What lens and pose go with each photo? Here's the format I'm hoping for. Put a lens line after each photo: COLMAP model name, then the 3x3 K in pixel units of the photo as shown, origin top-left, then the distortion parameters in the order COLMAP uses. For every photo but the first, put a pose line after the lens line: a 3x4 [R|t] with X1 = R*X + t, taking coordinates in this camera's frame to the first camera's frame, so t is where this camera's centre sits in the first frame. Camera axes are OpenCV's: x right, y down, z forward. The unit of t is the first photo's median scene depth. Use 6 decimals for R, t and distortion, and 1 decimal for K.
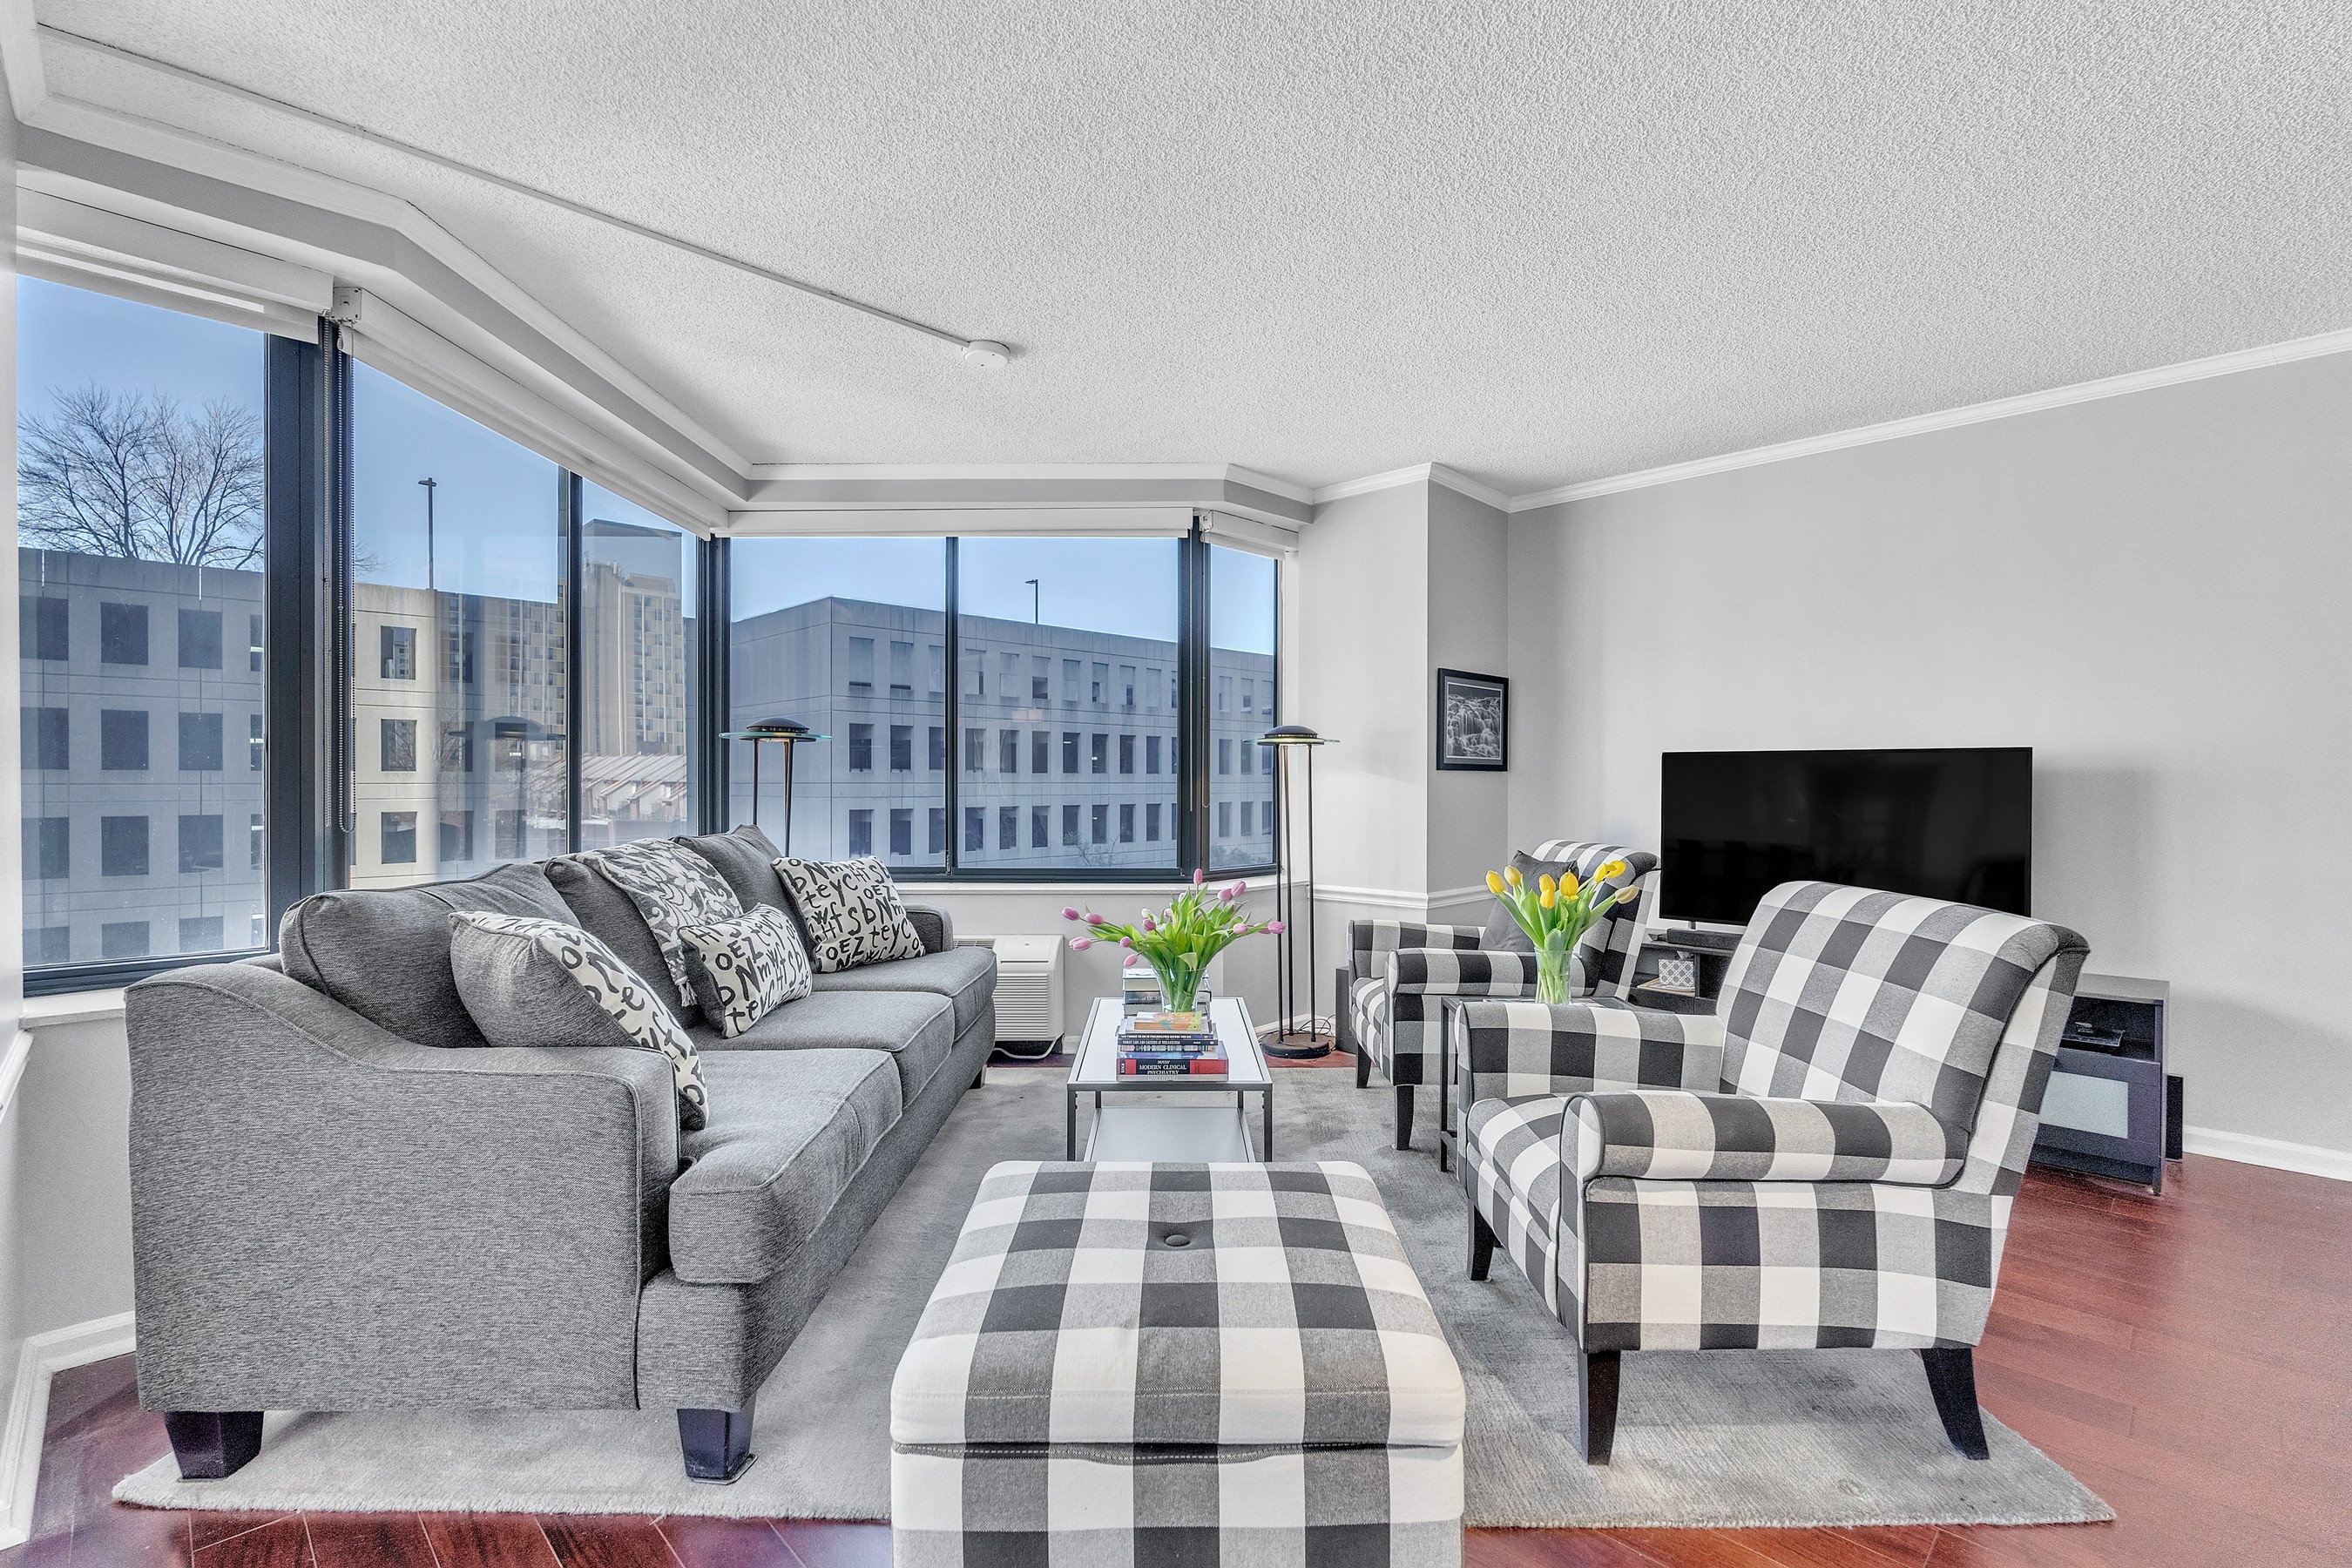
lens RADIAL K [[1041.1, 0, 1176.0], [0, 1041.1, 784.0], [0, 0, 1]] dist [-0.004847, -0.000354]
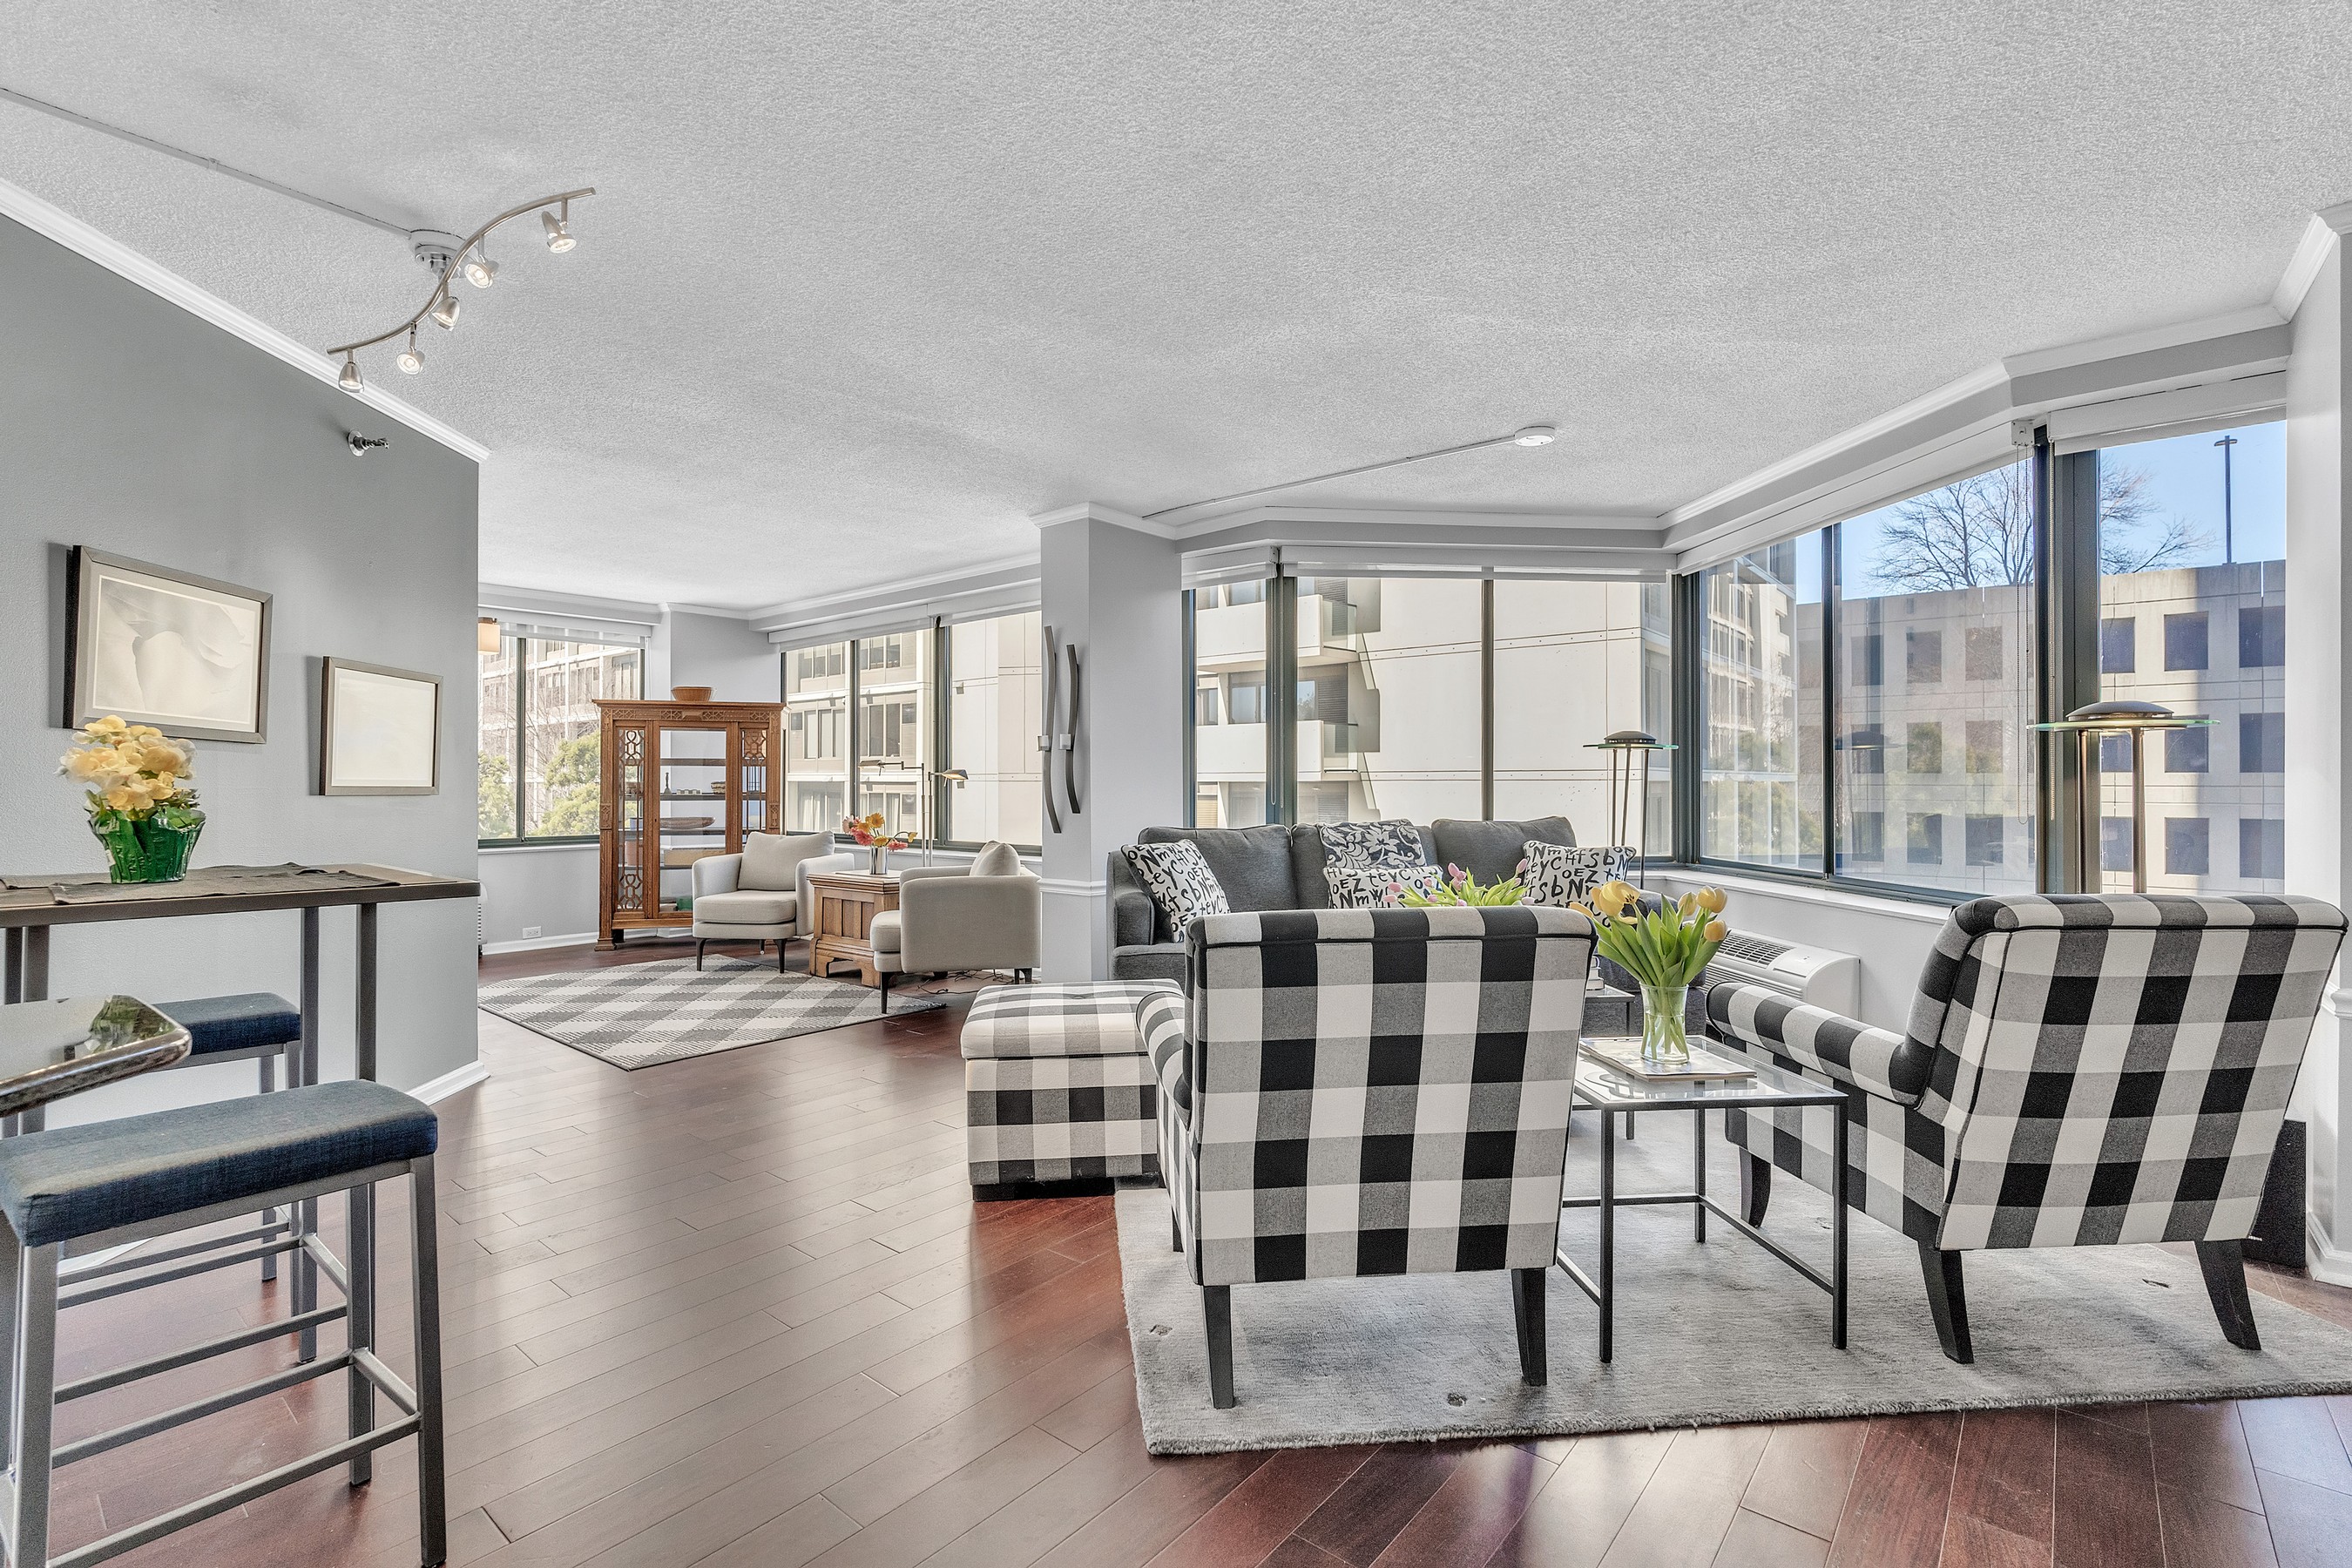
lens RADIAL K [[1070.4, 0, 1187.5], [0, 1070.4, 774.3], [0, 0, 1]] dist [-0.000255, 0.000571]
pose [[0.101219, -0.007319, -0.994837, 0.745275], [-0.003830, 0.999963, -0.007747, -0.001514], [0.994857, 0.004594, 0.101187, 0.336518]]
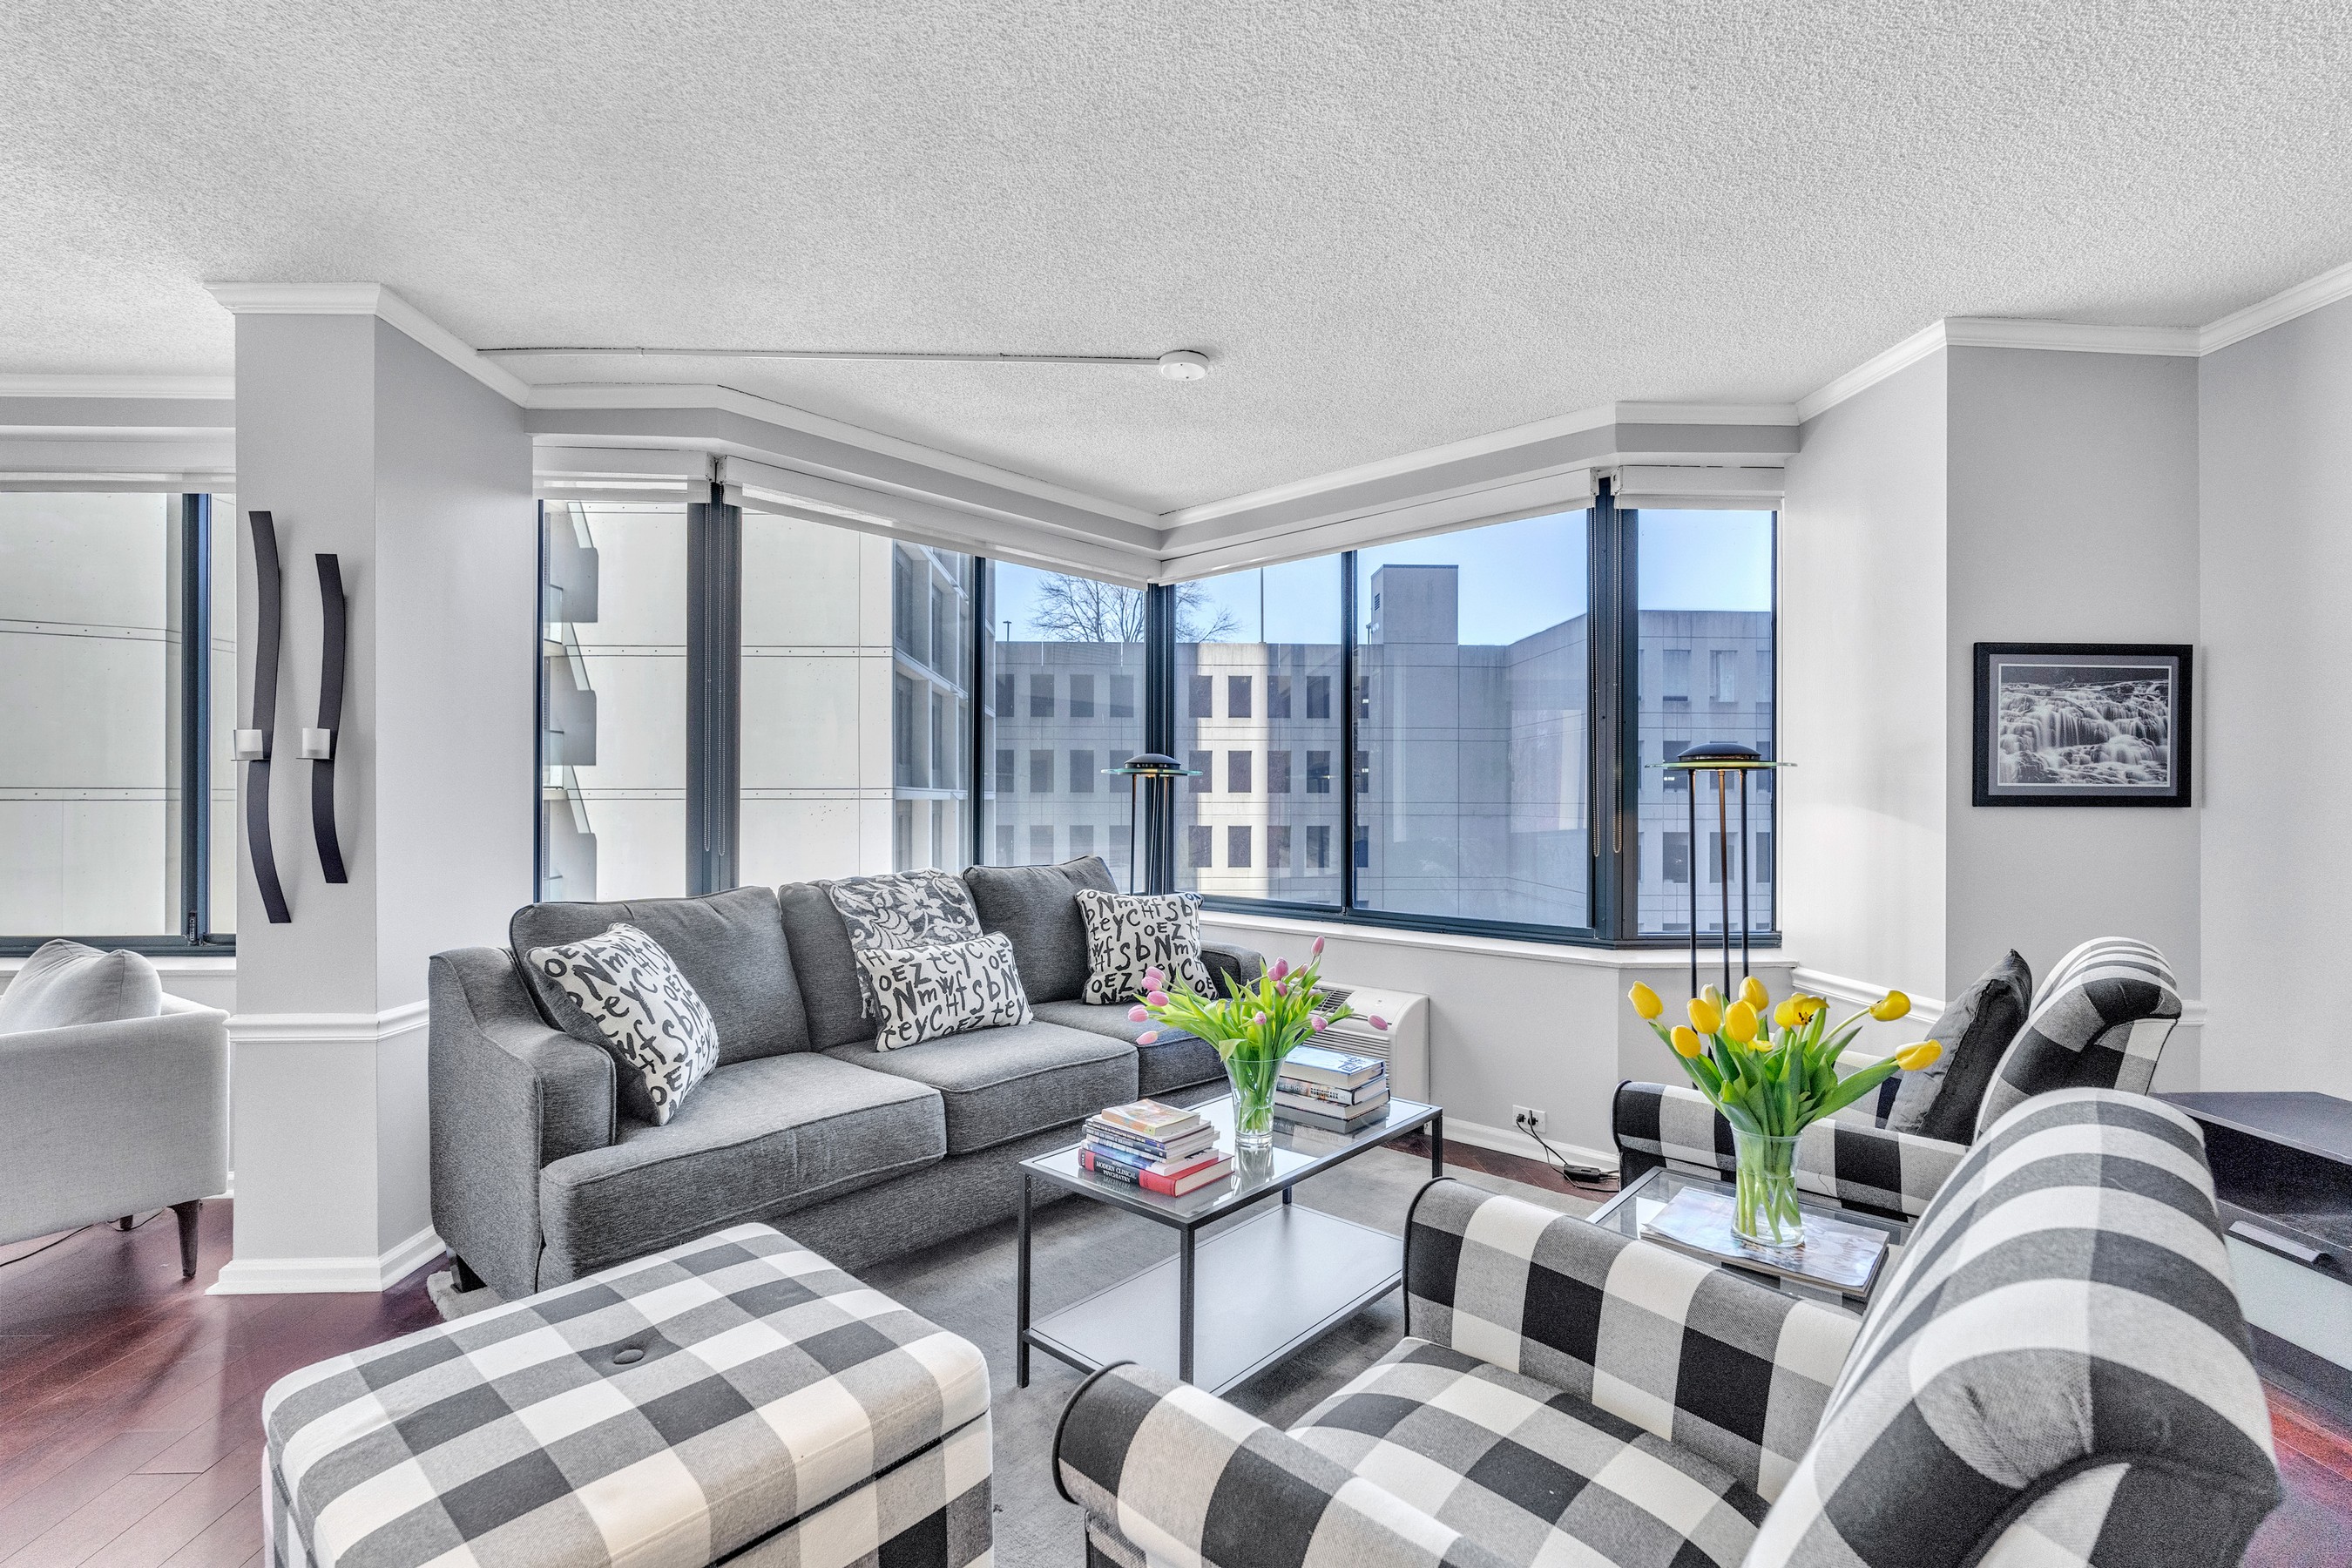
lens RADIAL K [[1053.9, 0, 1179.7], [0, 1053.9, 793.5], [0, 0, 1]] dist [-0.000877, 0.000144]
pose [[0.739342, -0.002689, -0.673325, 0.327296], [-0.003275, 0.999966, -0.007589, -0.014966], [0.673322, 0.007816, 0.739308, 0.216274]]
